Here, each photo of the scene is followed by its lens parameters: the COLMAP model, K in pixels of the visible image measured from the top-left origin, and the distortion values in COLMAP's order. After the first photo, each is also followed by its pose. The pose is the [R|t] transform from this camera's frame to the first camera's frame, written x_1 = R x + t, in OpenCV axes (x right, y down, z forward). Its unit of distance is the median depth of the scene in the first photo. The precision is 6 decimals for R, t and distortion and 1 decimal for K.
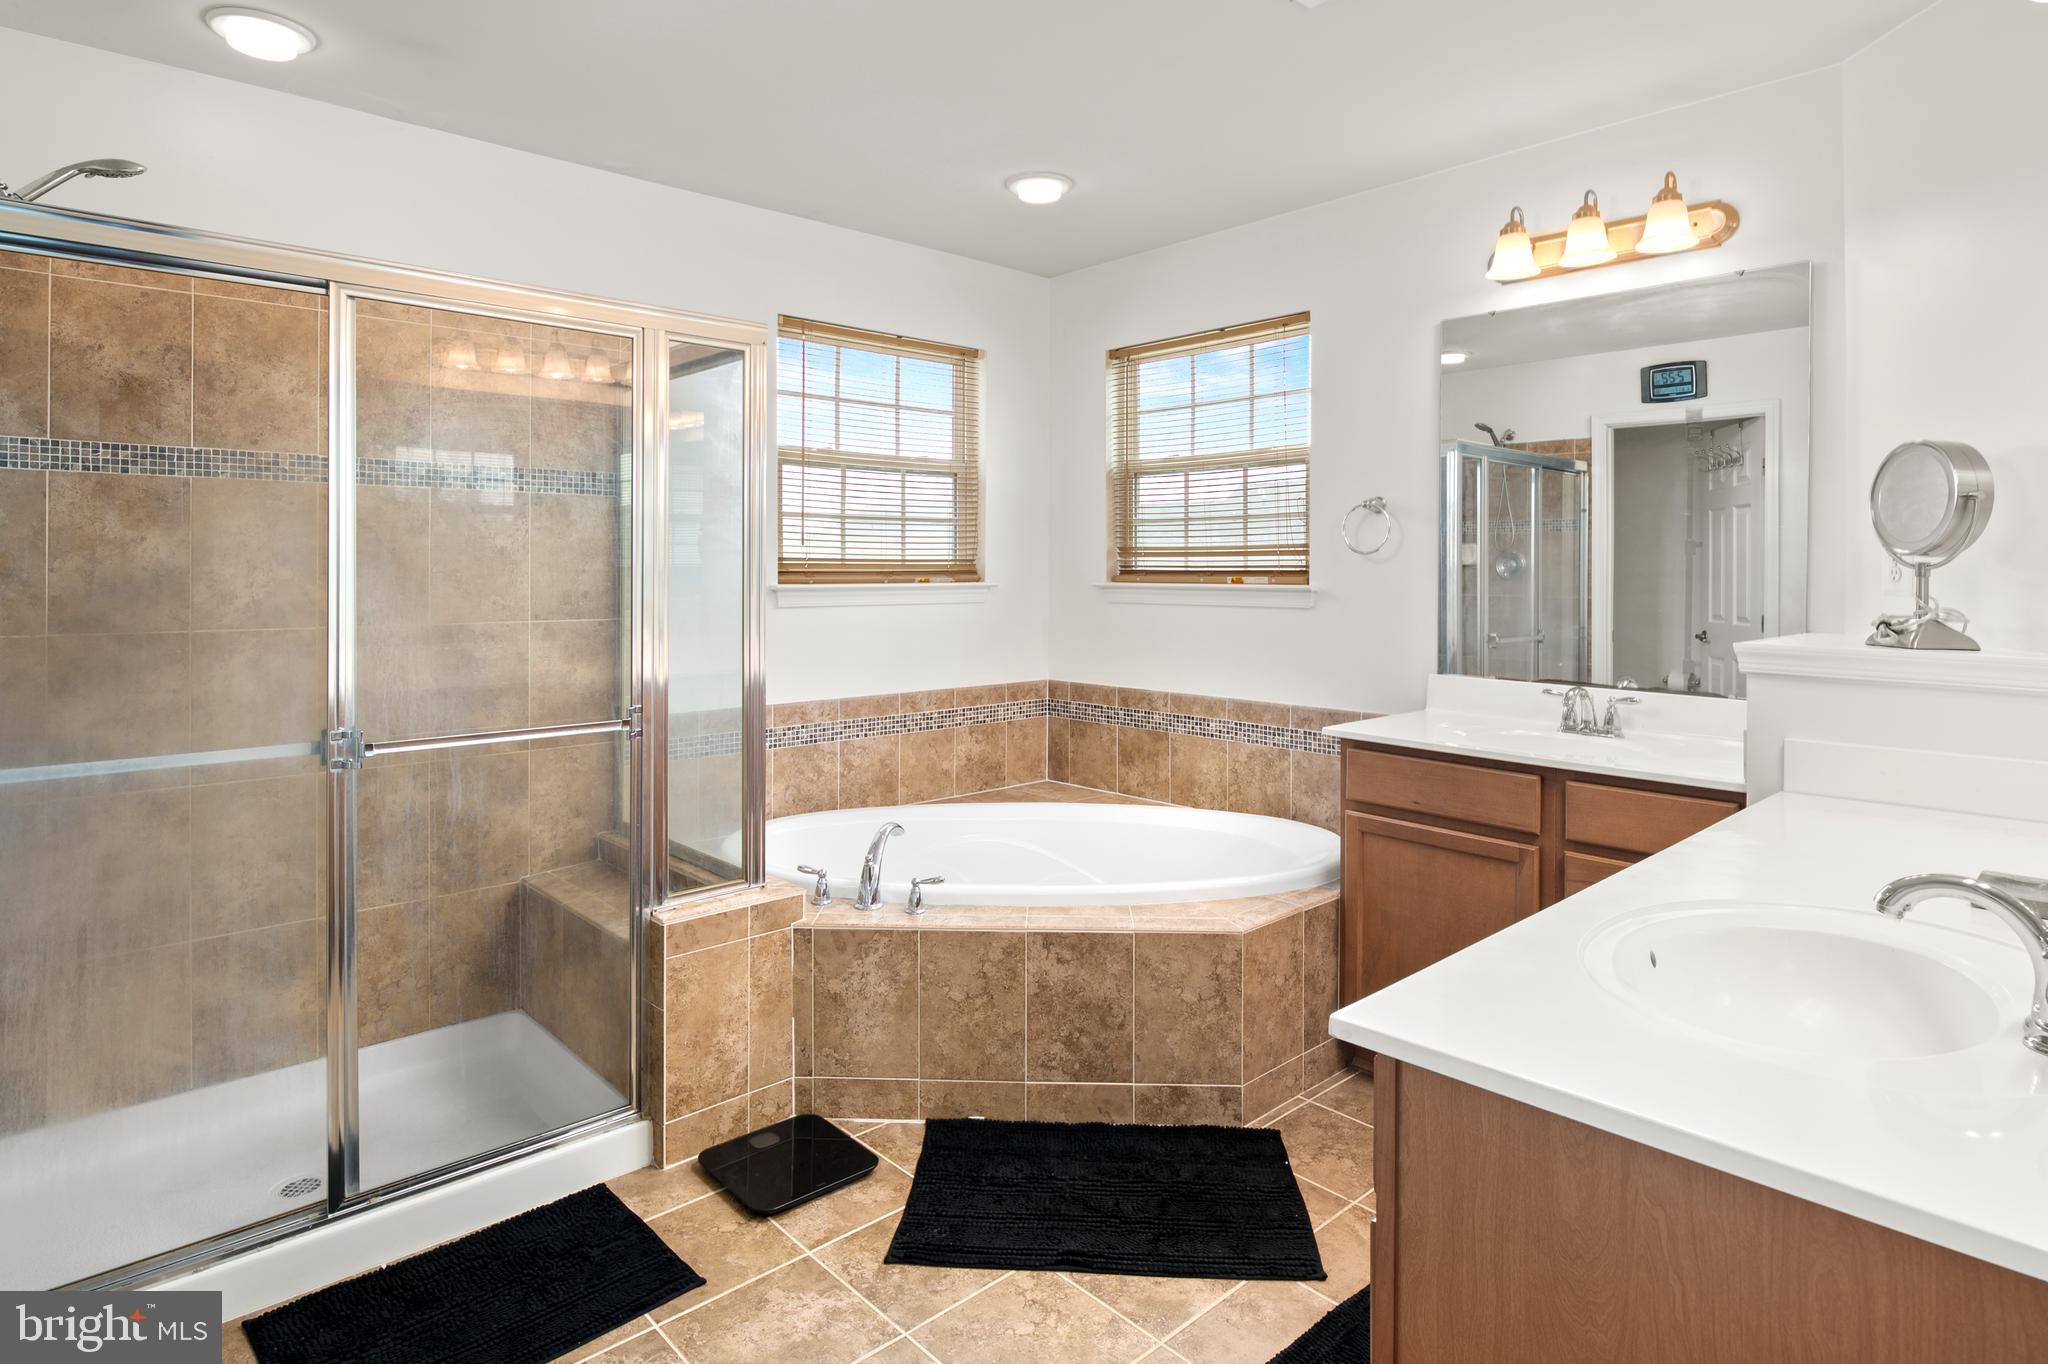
lens RADIAL K [[1109.4, 0, 1031.9], [0, 1109.4, 572.8], [0, 0, 1]] dist [0.000318, -0.007912]
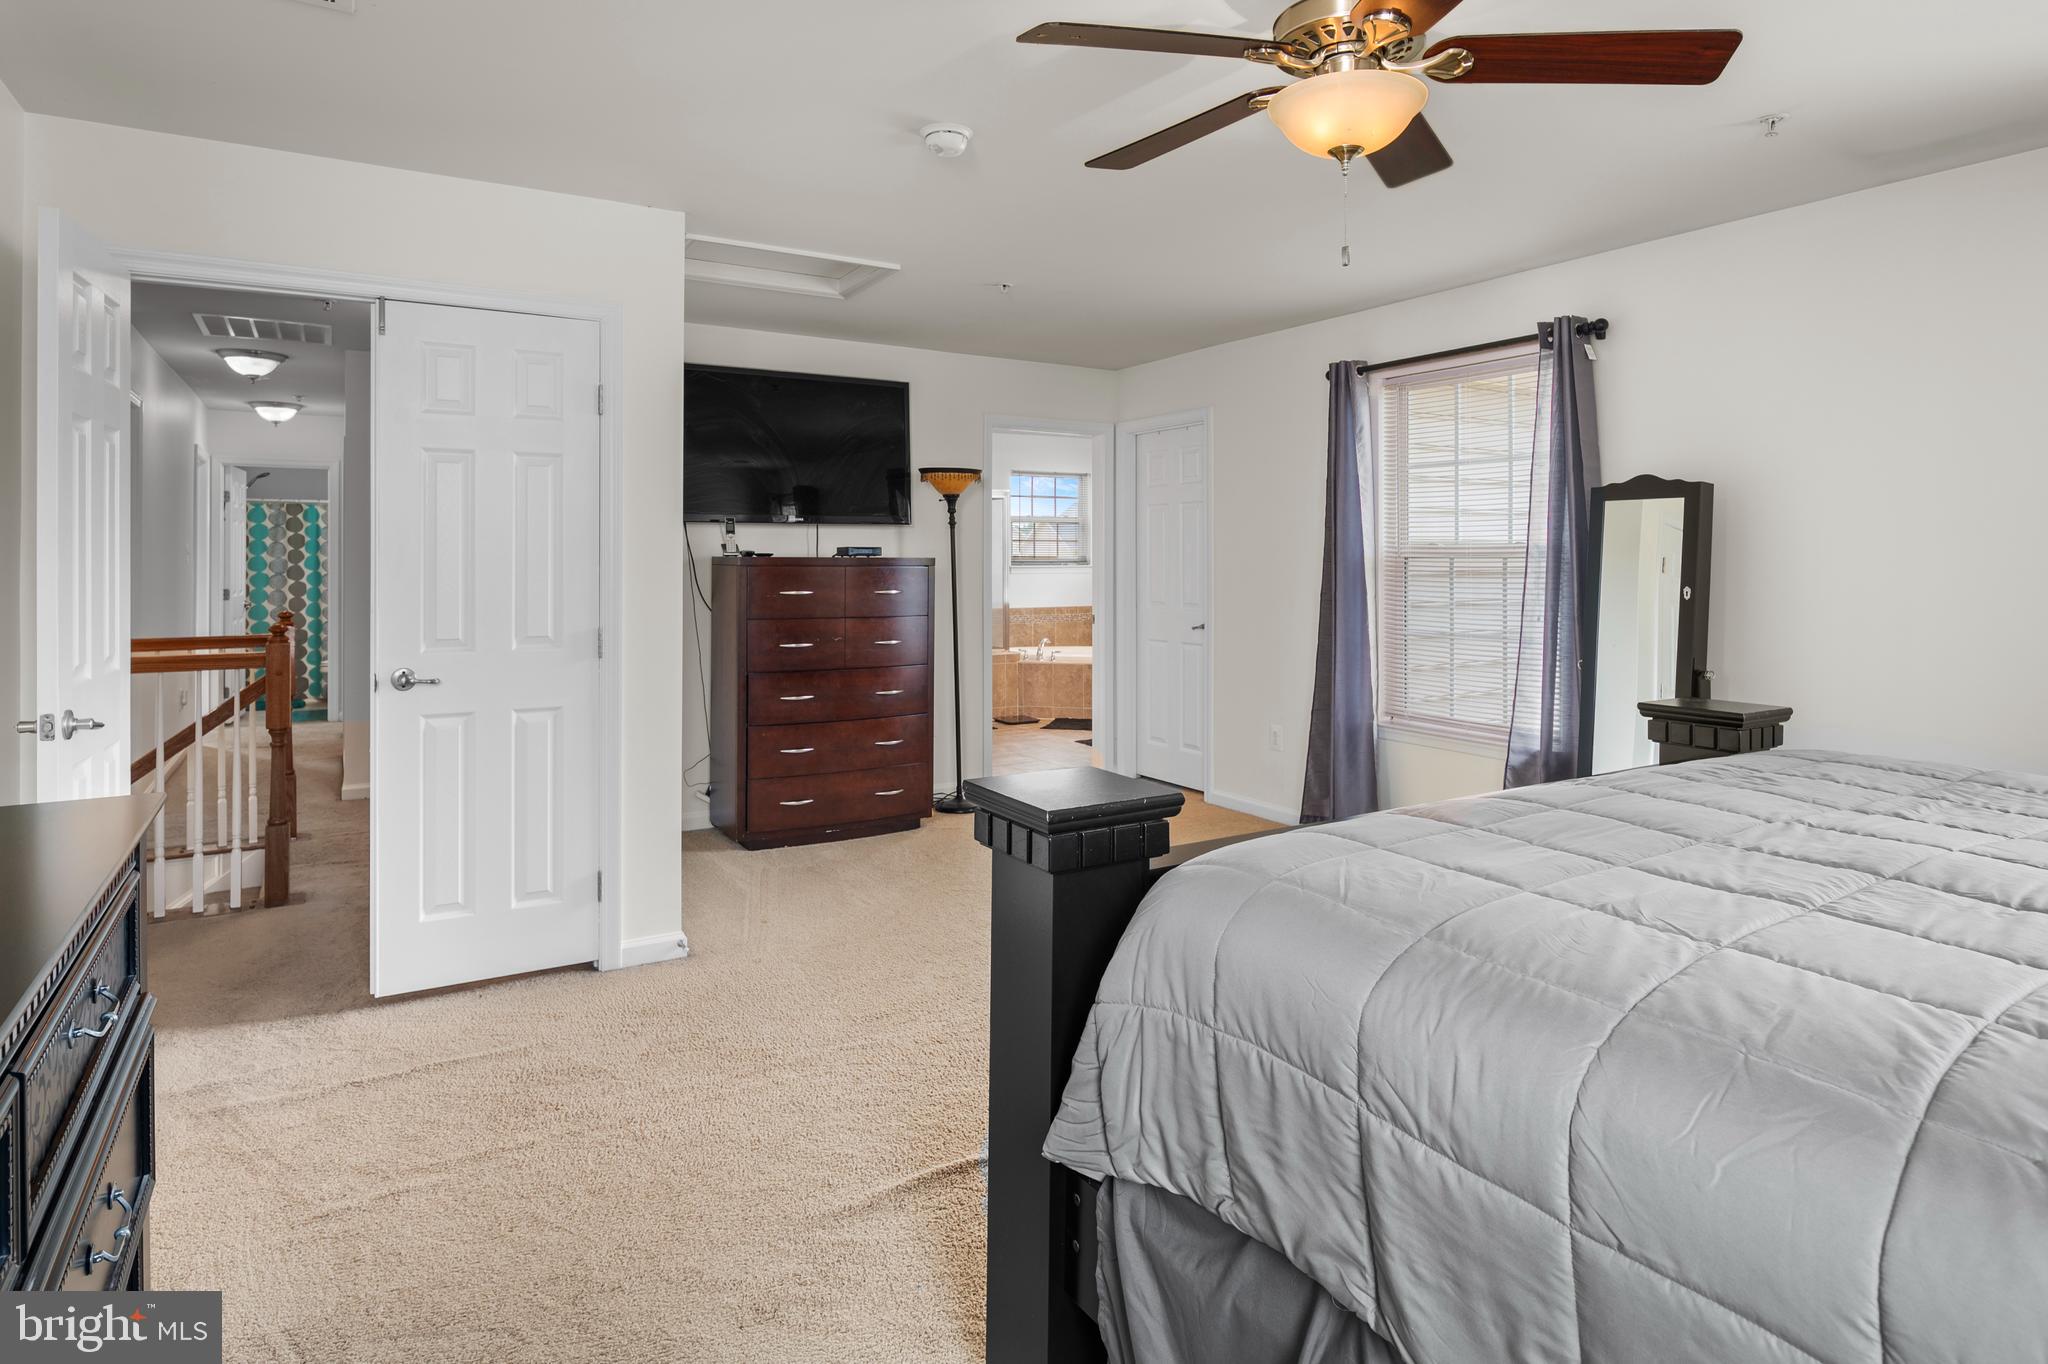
lens RADIAL K [[1109.4, 0, 1023.4], [0, 1109.4, 564.3], [0, 0, 1]] dist [0.000318, -0.007912]
pose [[0.980376, -0.005632, -0.197058, 0.358982], [0.005149, 0.999982, -0.002965, 0.014128], [0.197071, 0.001892, 0.980387, -1.766021]]
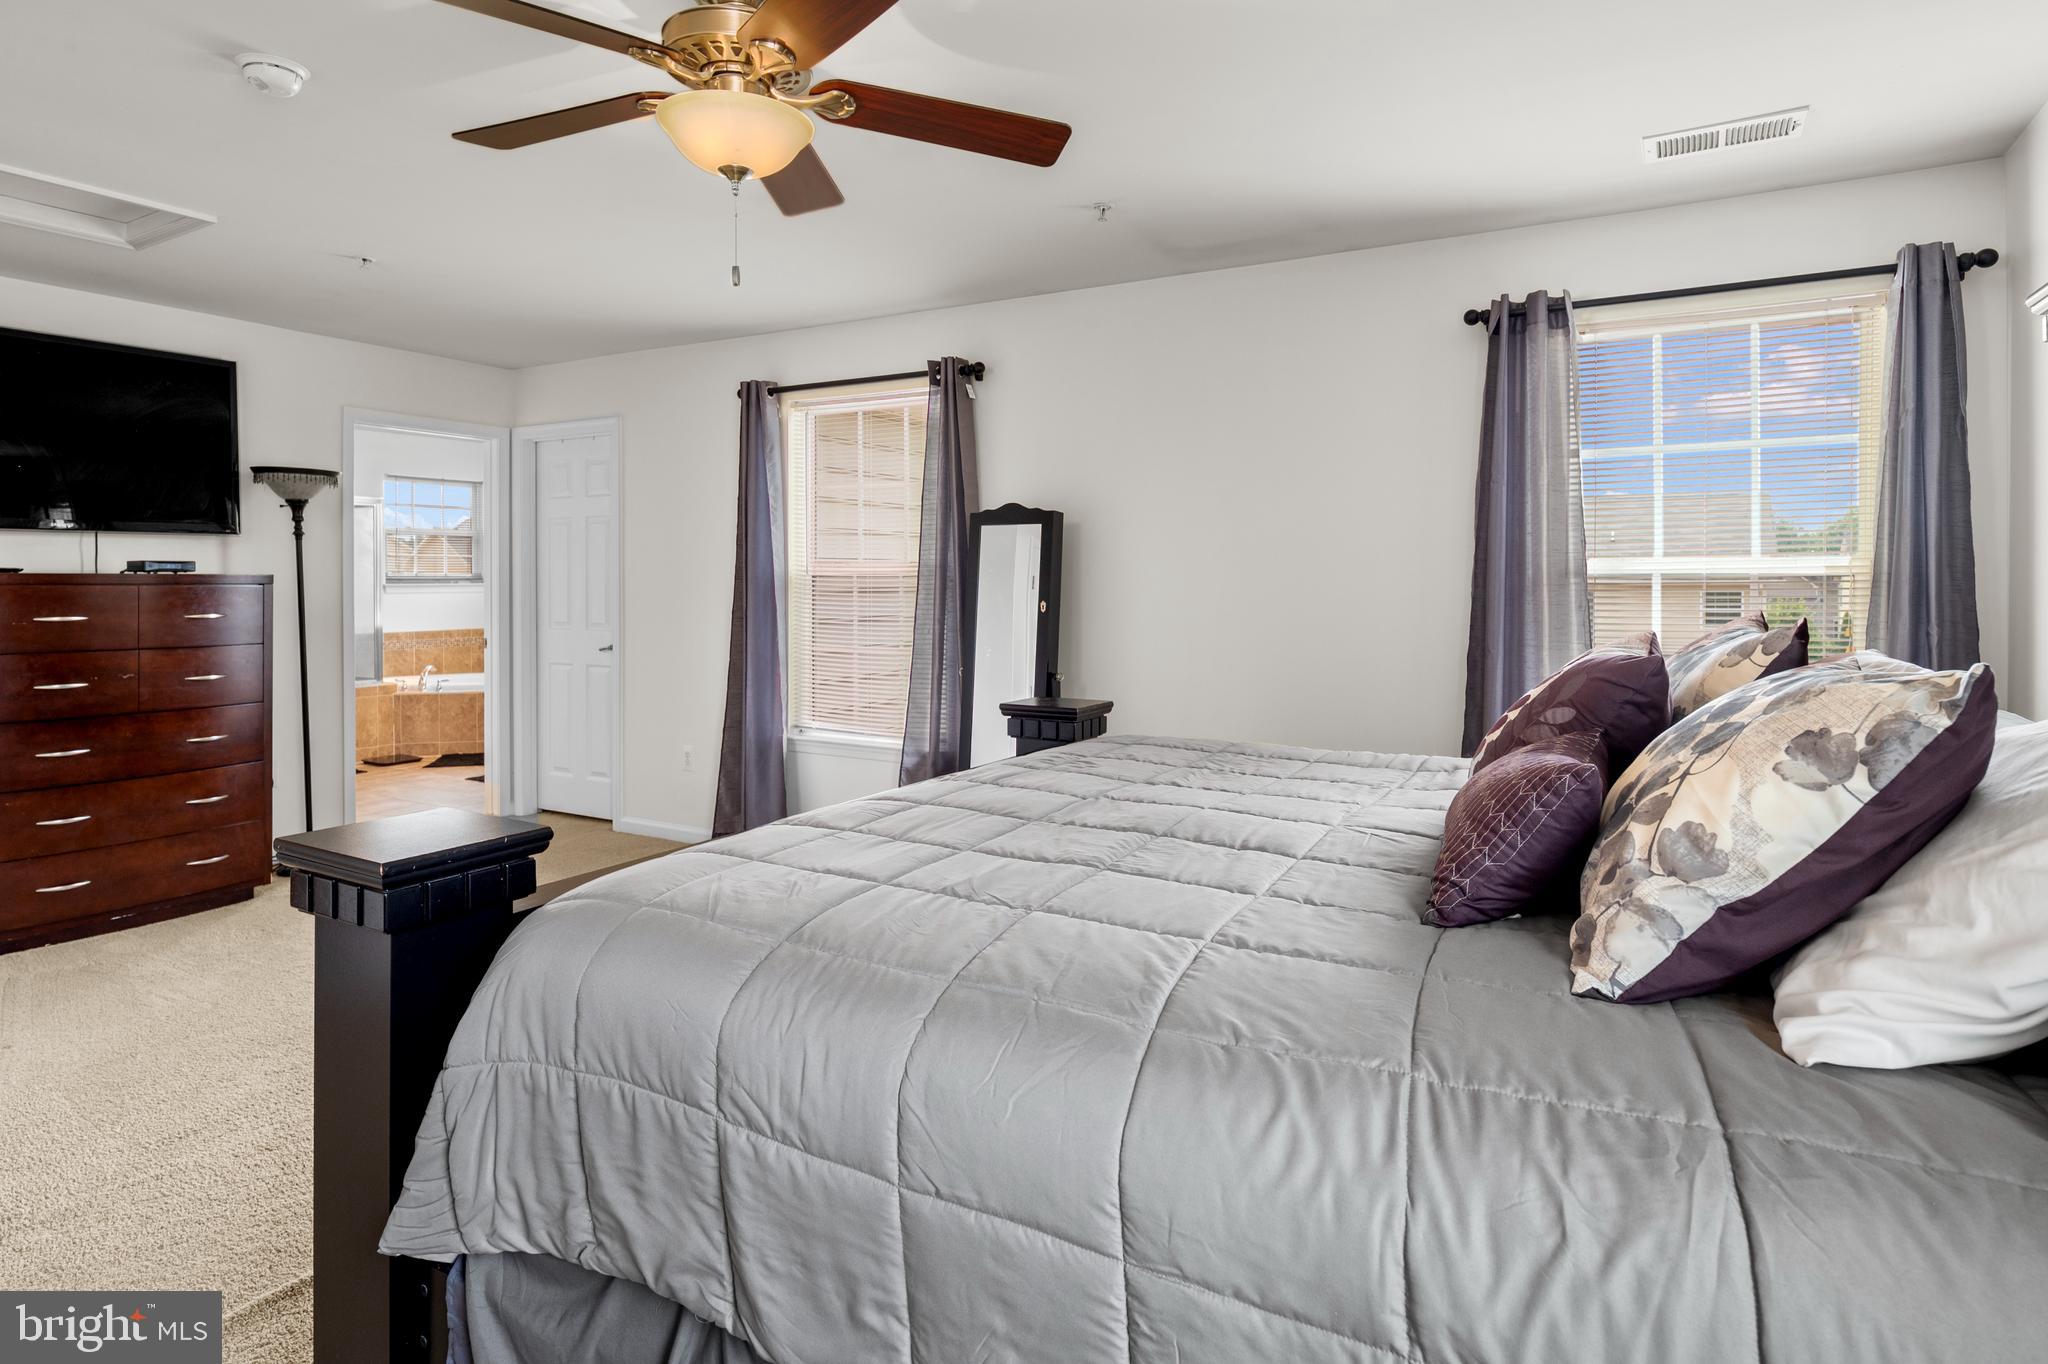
lens RADIAL K [[1109.4, 0, 1021.6], [0, 1109.4, 593.3], [0, 0, 1]] dist [0.000318, -0.007912]
pose [[0.955323, -0.009535, 0.295410, 0.392169], [0.006693, 0.999921, 0.010631, 0.013574], [-0.295488, -0.008179, 0.955311, -1.768208]]
